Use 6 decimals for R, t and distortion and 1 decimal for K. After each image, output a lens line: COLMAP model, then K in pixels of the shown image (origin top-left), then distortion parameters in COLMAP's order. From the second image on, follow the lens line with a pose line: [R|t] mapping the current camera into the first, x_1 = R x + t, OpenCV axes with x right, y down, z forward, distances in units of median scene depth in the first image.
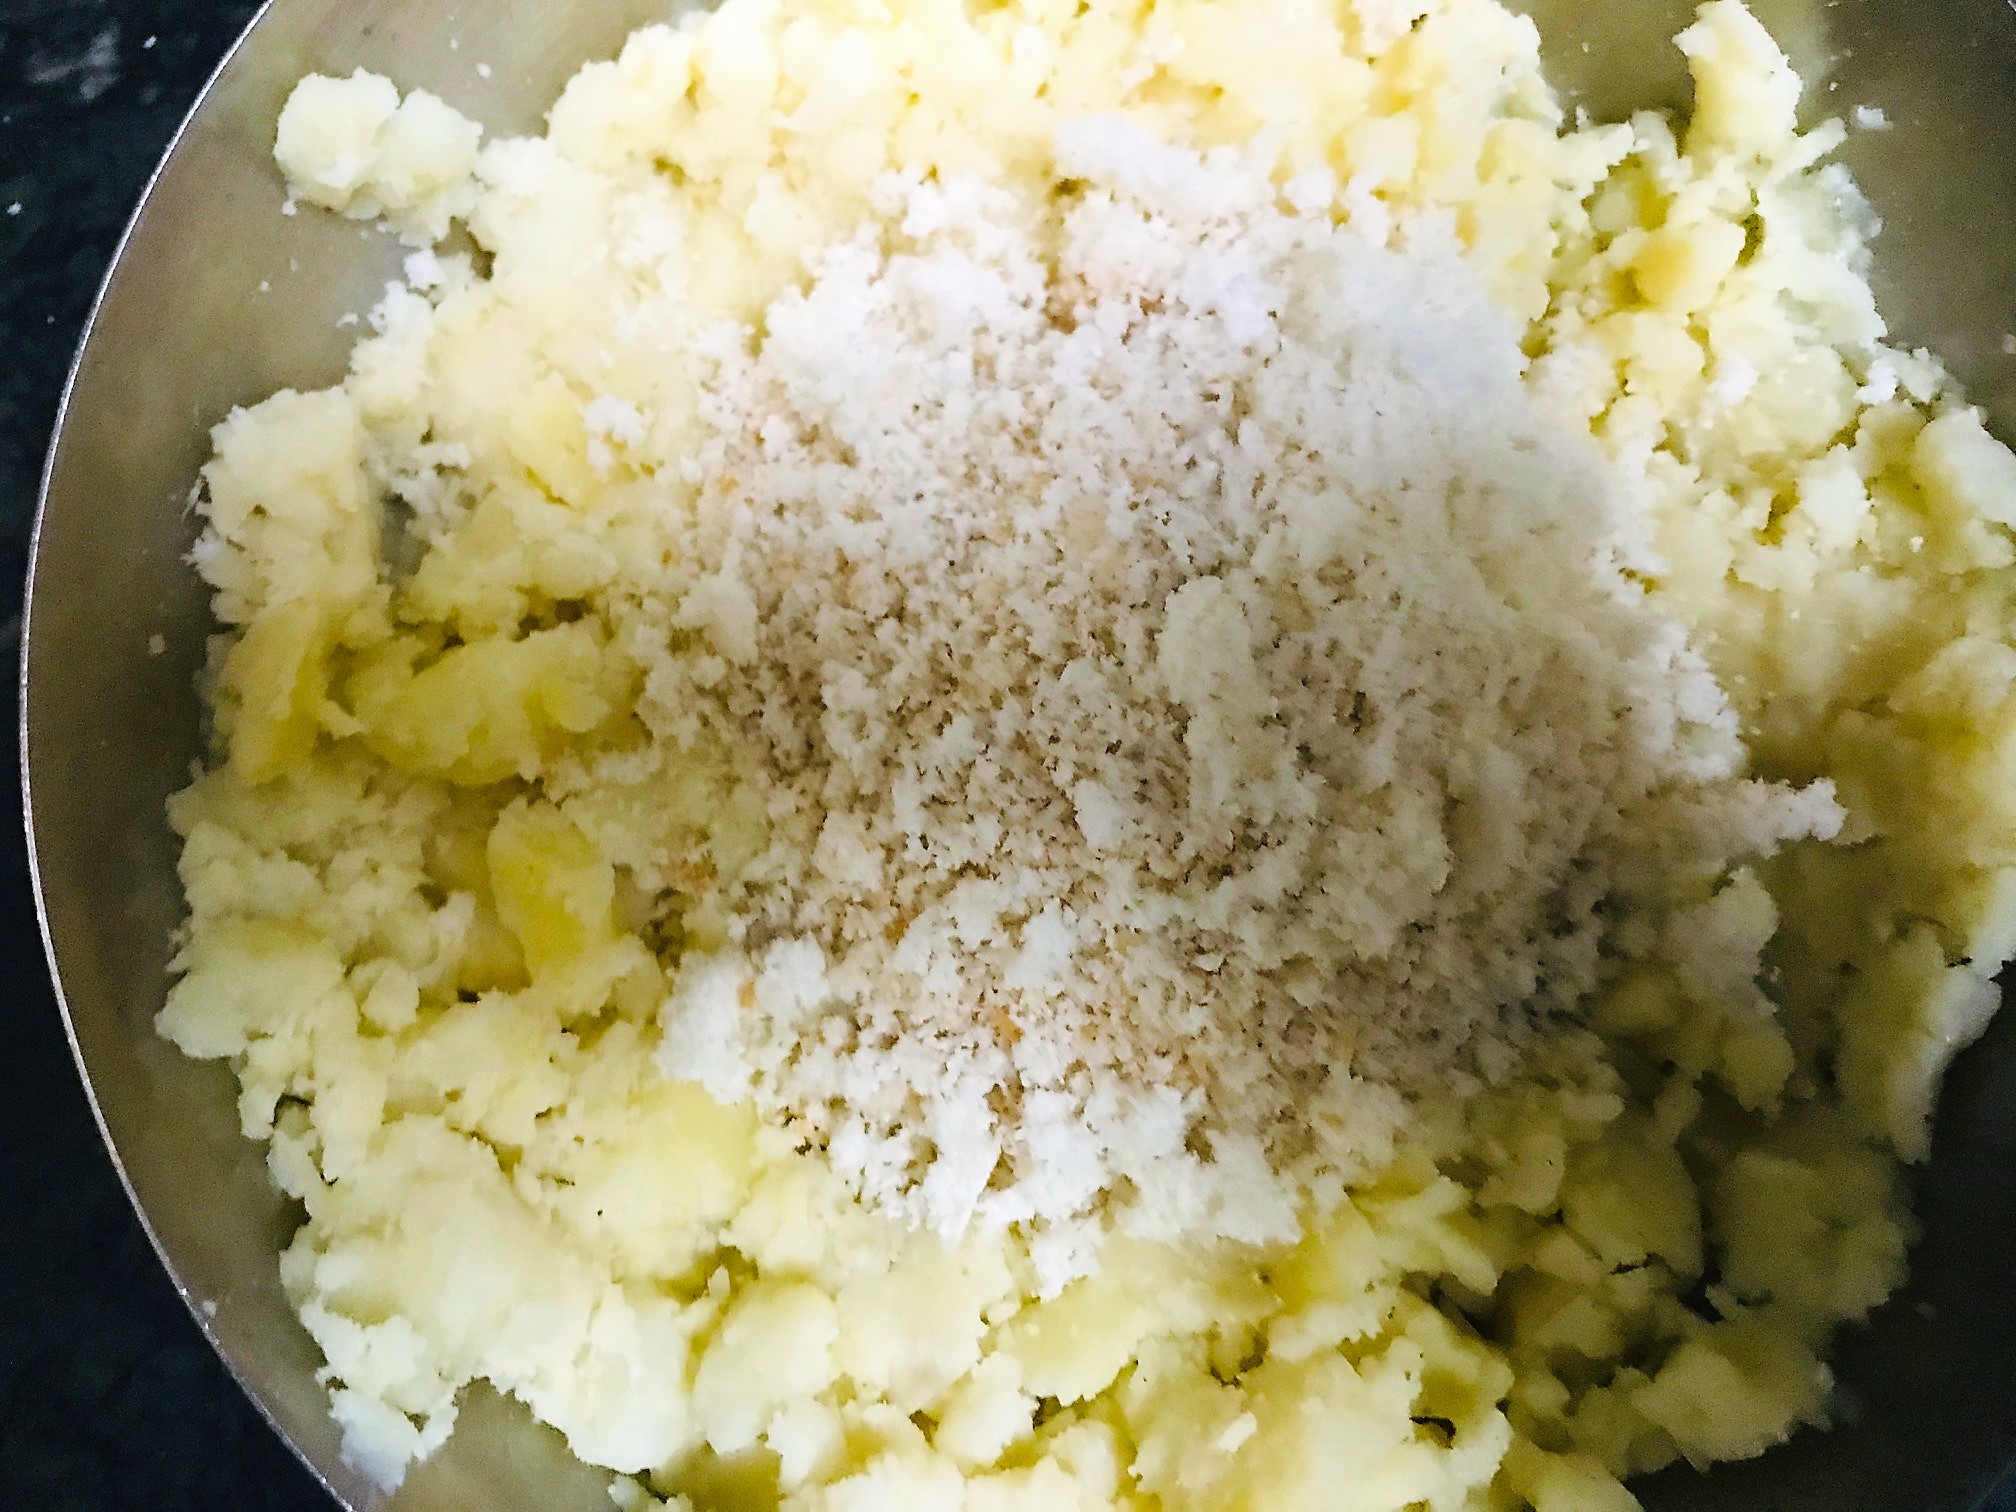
lens RADIAL K [[2227.4, 0, 1008.0], [0, 2227.4, 756.0], [0, 0, 1]] dist [-0.016925, 0.034233]
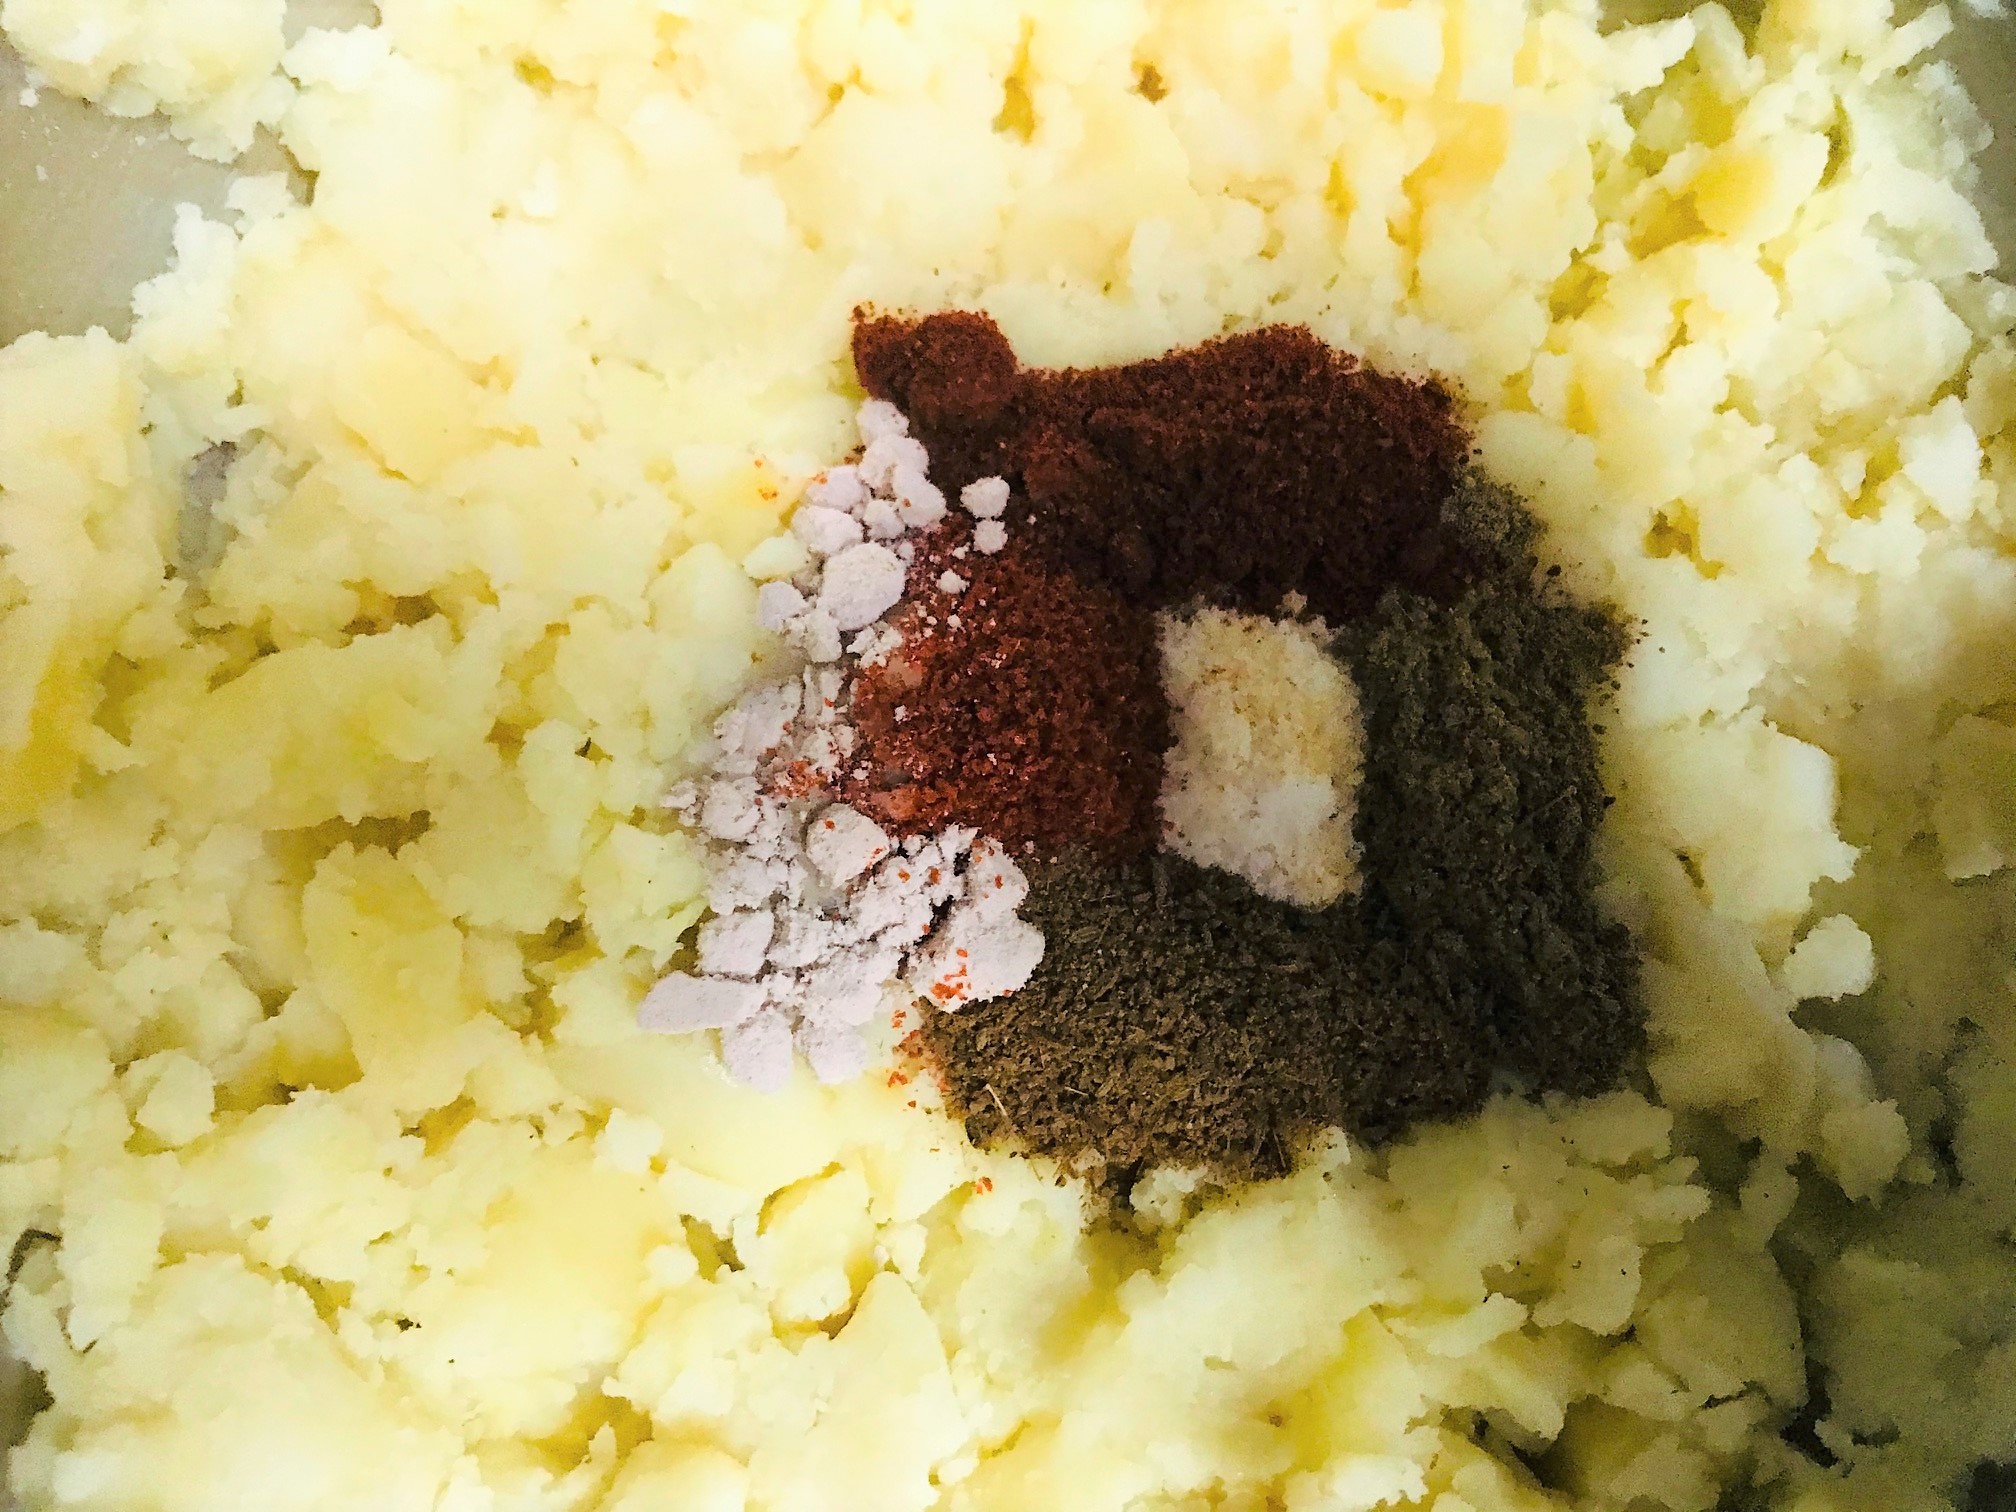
lens RADIAL K [[2220.1, 0, 1008.0], [0, 2220.1, 756.0], [0, 0, 1]] dist [0.018010, -0.032661]
pose [[0.999612, -0.011611, 0.025326, -0.001165], [0.011744, 0.999918, -0.005109, -0.005663], [-0.025264, 0.005404, 0.999666, 0.187703]]
